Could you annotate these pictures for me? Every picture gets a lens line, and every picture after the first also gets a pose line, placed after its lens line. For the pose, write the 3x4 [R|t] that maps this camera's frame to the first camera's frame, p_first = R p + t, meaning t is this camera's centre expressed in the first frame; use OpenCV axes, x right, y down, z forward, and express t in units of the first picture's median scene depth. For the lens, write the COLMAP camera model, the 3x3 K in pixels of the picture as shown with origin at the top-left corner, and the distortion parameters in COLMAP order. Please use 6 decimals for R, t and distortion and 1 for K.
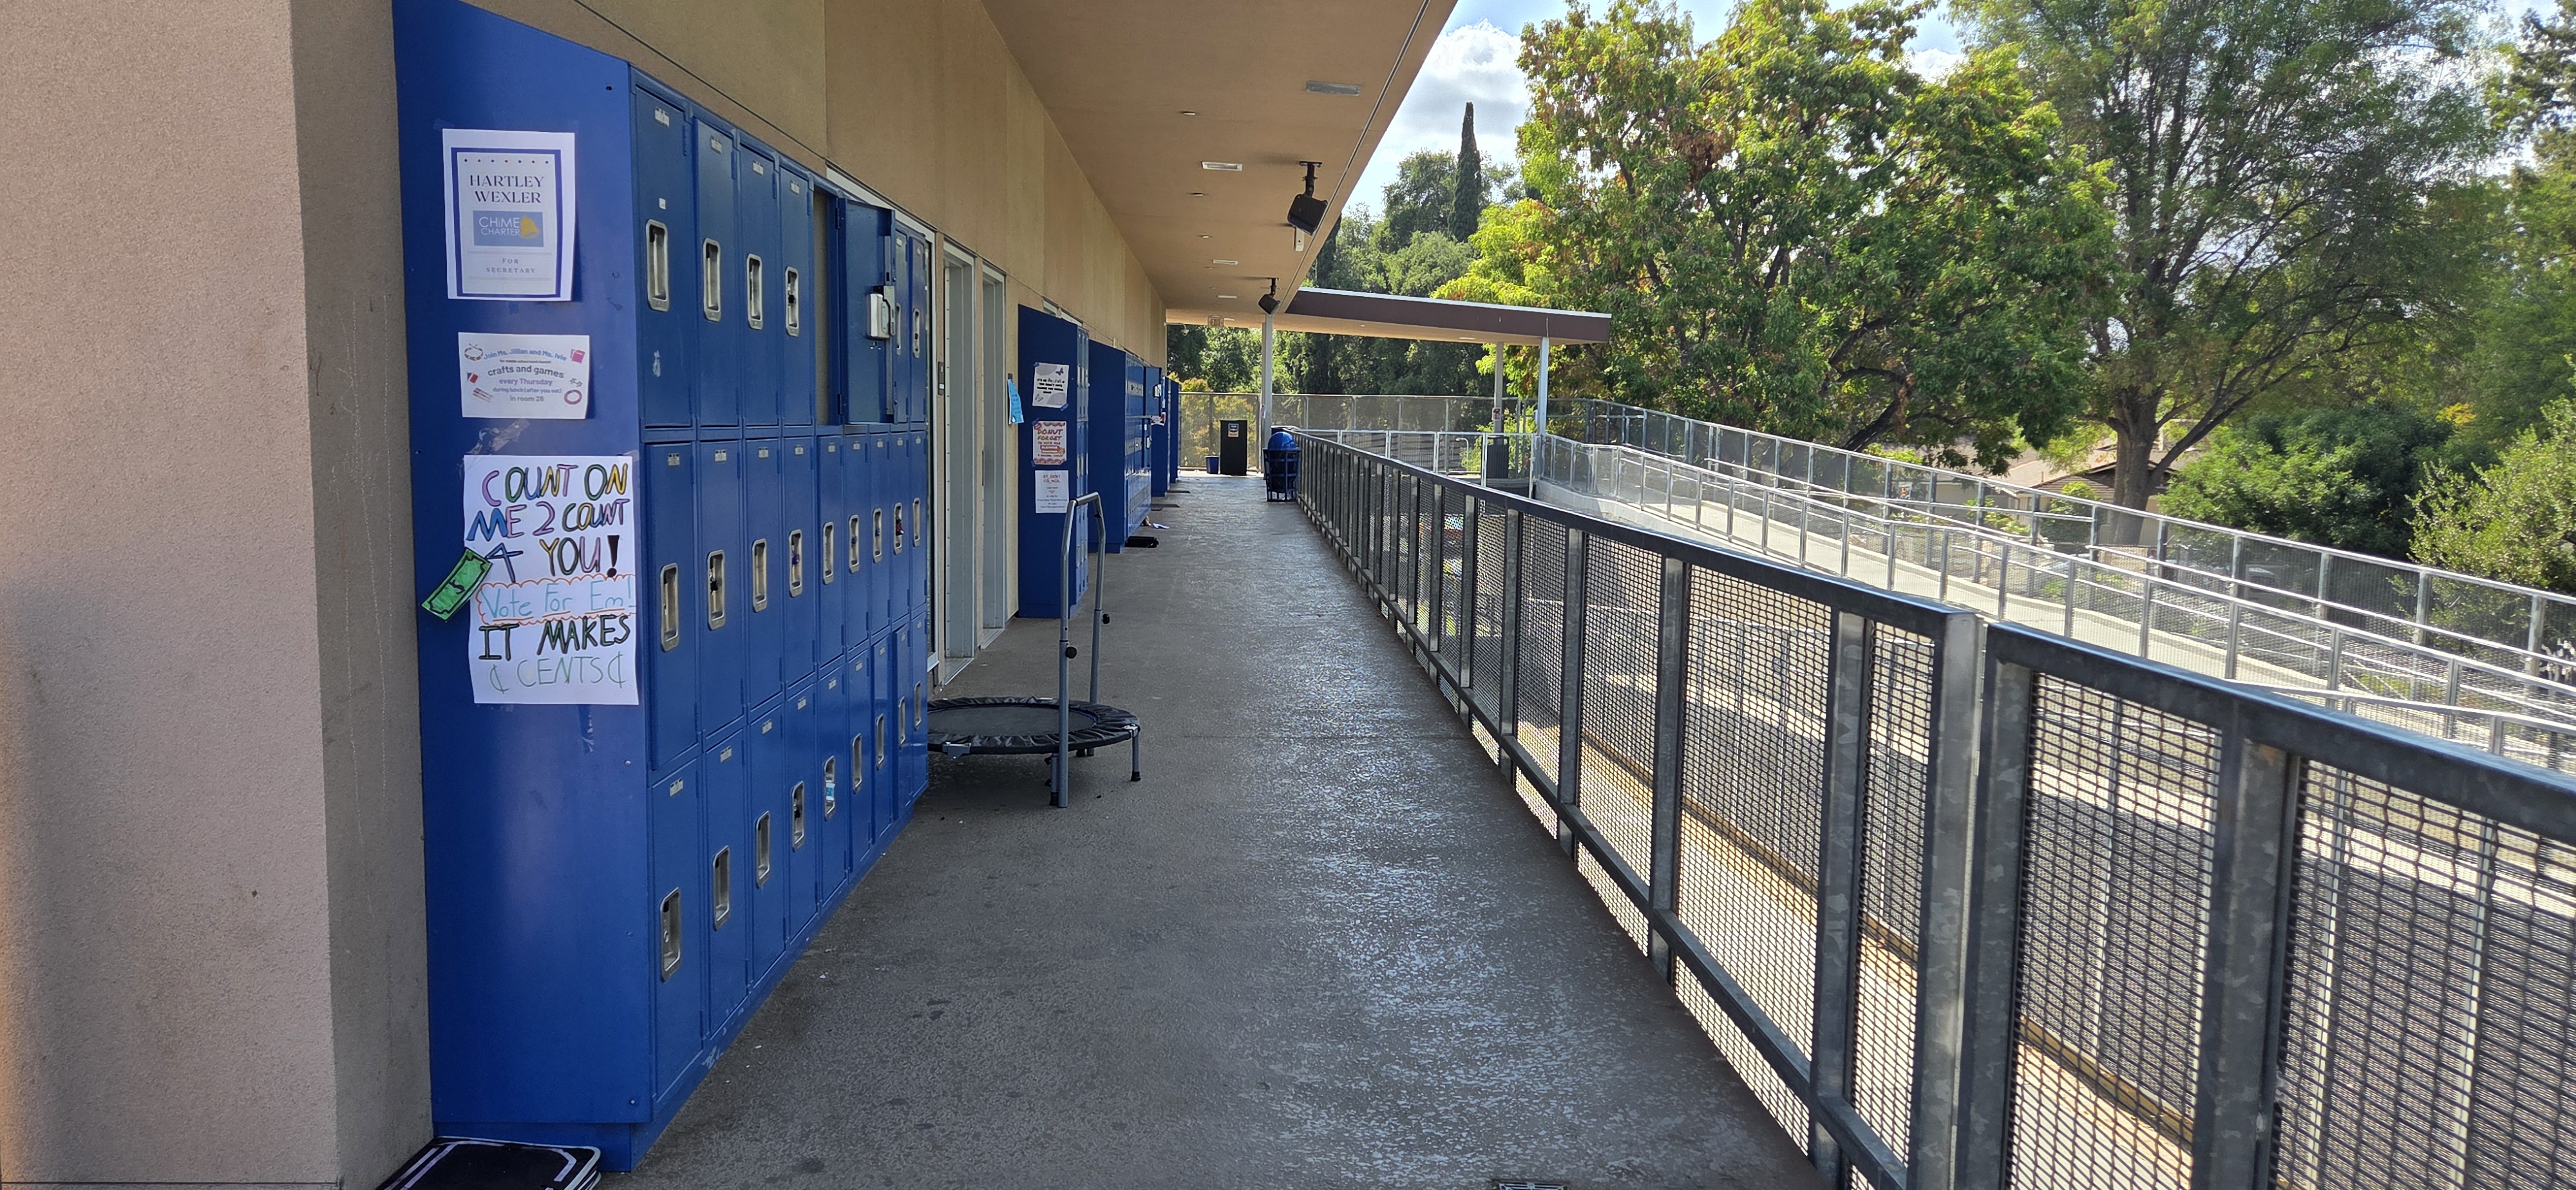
lens RADIAL K [[1669.2, 0, 1288.0], [0, 1669.2, 595.0], [0, 0, 1]] dist [0.095640, -0.000650]
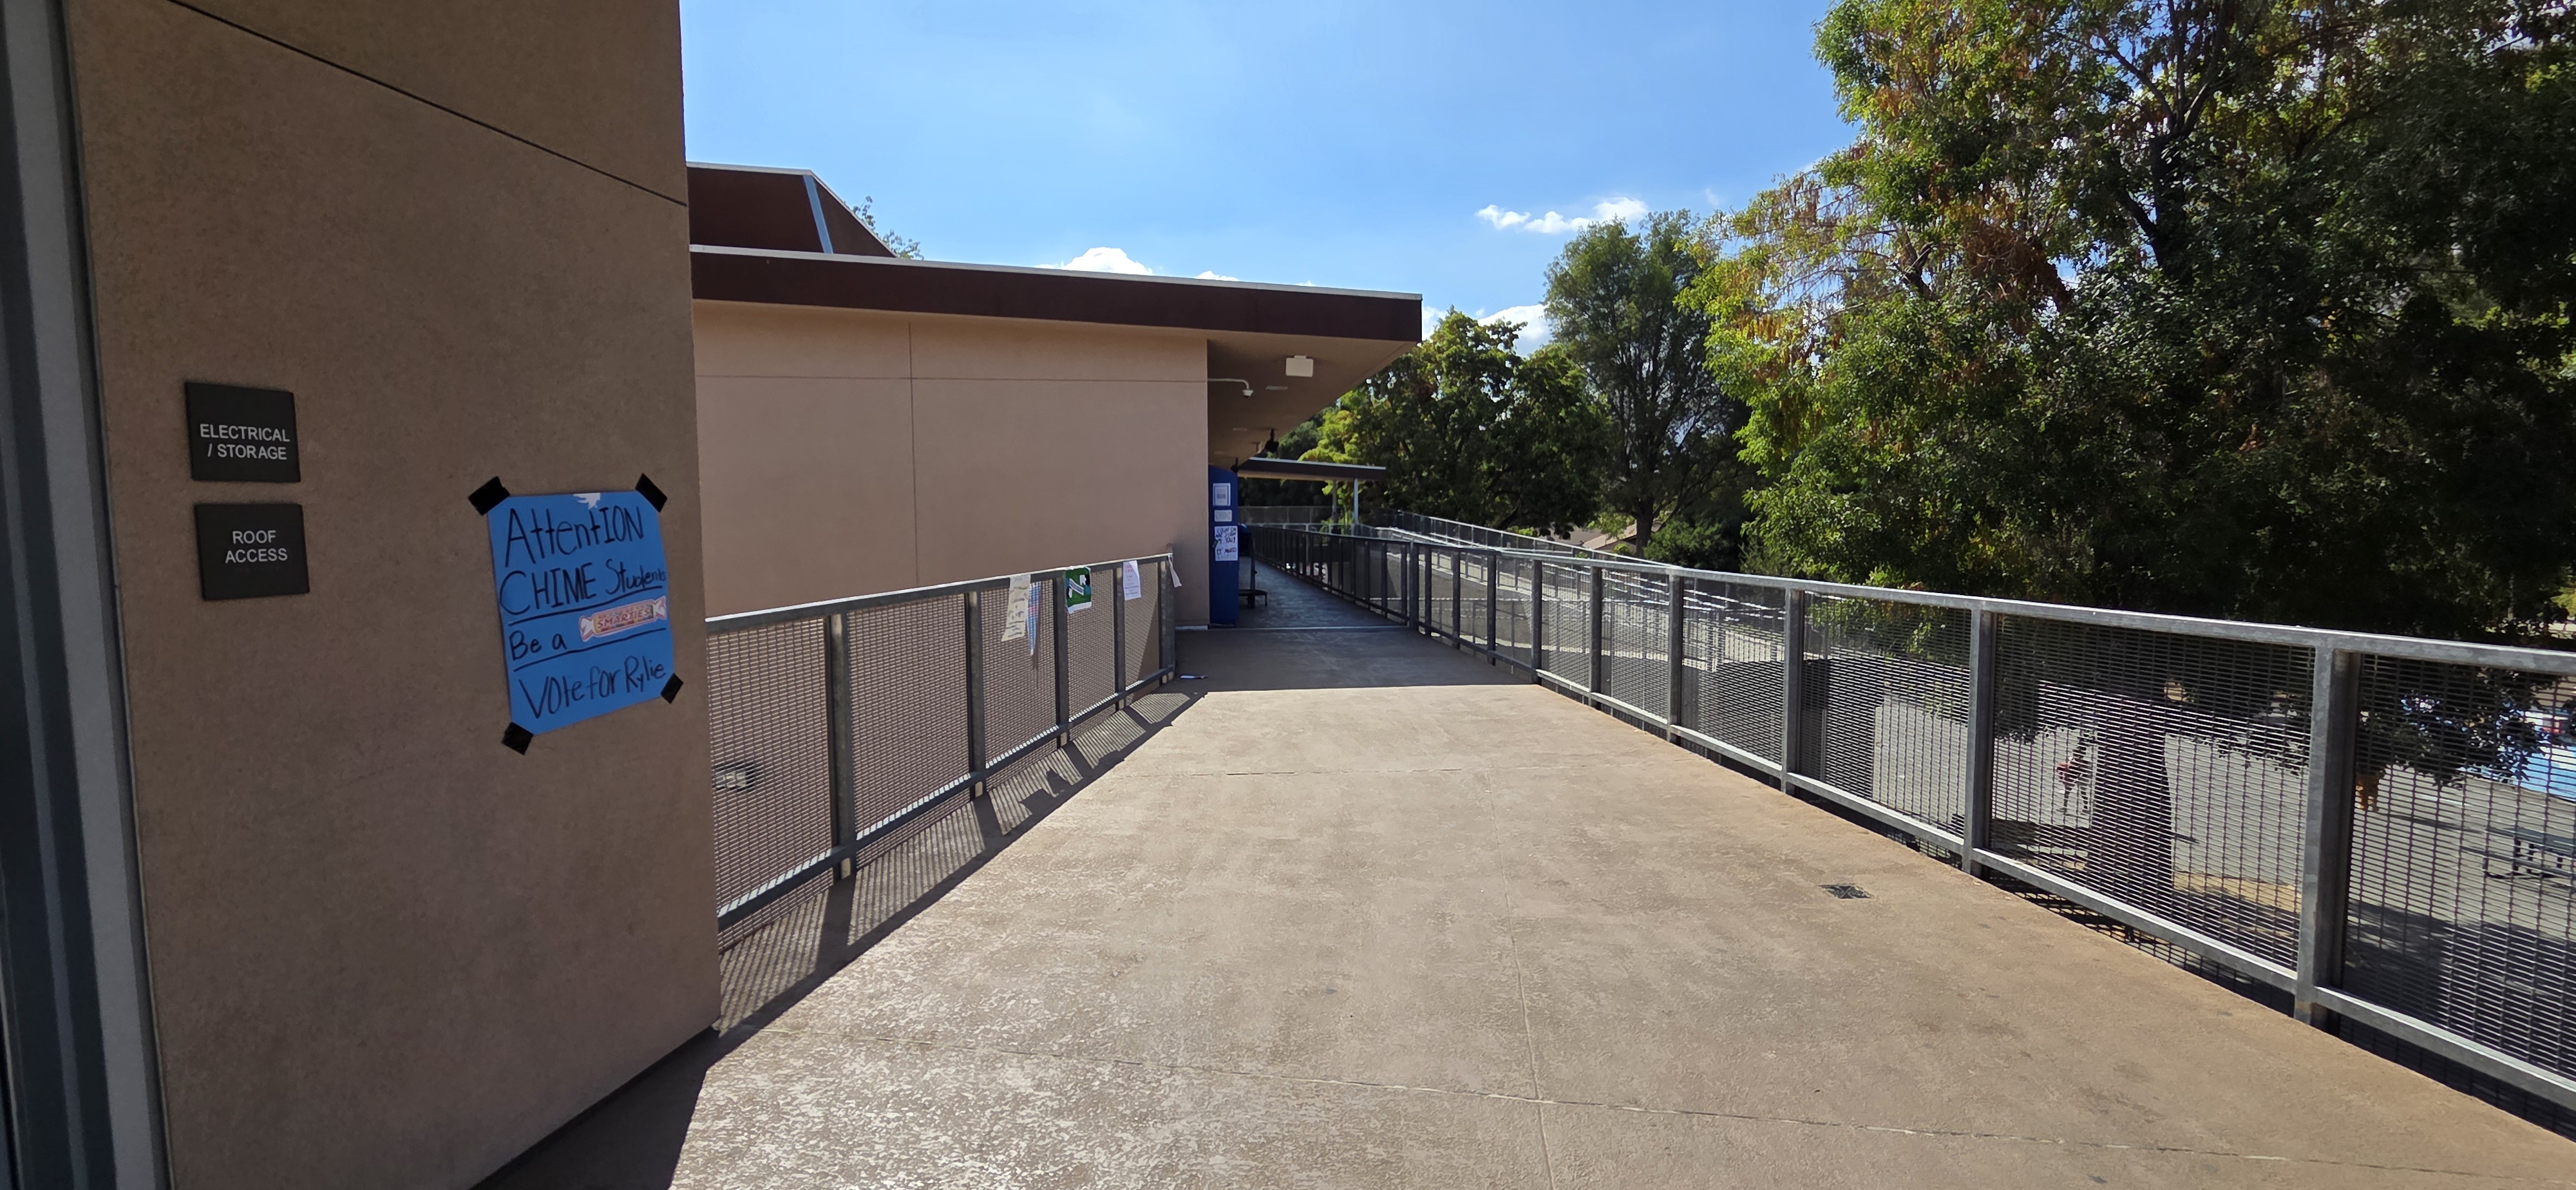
lens RADIAL K [[1060.9, 0, 1288.0], [0, 1060.9, 595.0], [0, 0, 1]] dist [0.000381, 0.000474]
pose [[0.995923, -0.028702, 0.085524, -0.048423], [0.031486, 0.999011, -0.031390, 0.031294], [-0.084538, 0.033955, 0.995842, -0.306121]]
